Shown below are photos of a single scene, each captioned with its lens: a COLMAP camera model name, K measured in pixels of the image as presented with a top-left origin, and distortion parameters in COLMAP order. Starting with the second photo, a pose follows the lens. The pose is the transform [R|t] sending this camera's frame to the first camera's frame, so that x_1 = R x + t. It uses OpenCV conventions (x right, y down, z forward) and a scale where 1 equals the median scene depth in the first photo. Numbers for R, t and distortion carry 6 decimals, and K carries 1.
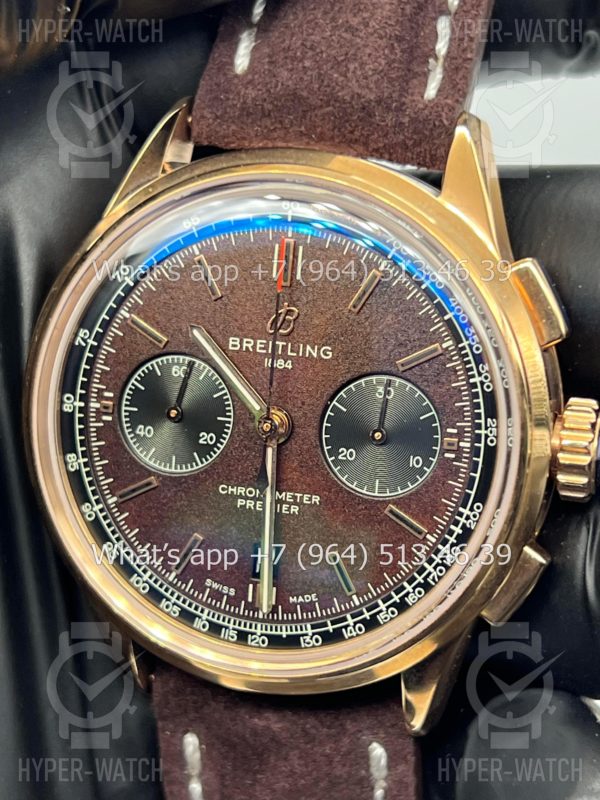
lens RADIAL K [[1974.5, 0, 309.9], [0, 1974.5, 396.5], [0, 0, 1]] dist [0.048062, 0.000000]
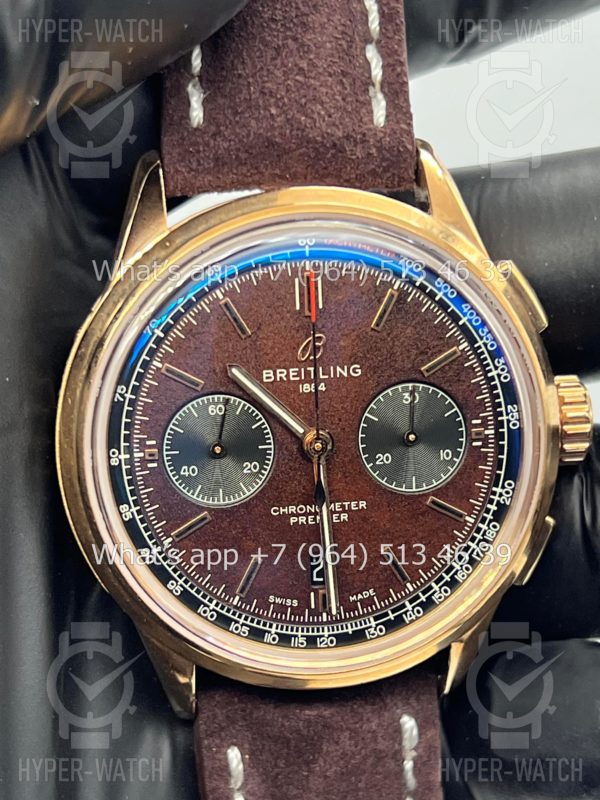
lens RADIAL K [[1974.5, 0, 291.9], [0, 1974.5, 432.7], [0, 0, 1]] dist [0.048062, 0.000000]
pose [[0.914945, -0.166828, 0.367484, -0.427654], [0.156838, 0.985971, 0.057114, -0.055702], [-0.371857, 0.005379, 0.928275, -0.005387]]
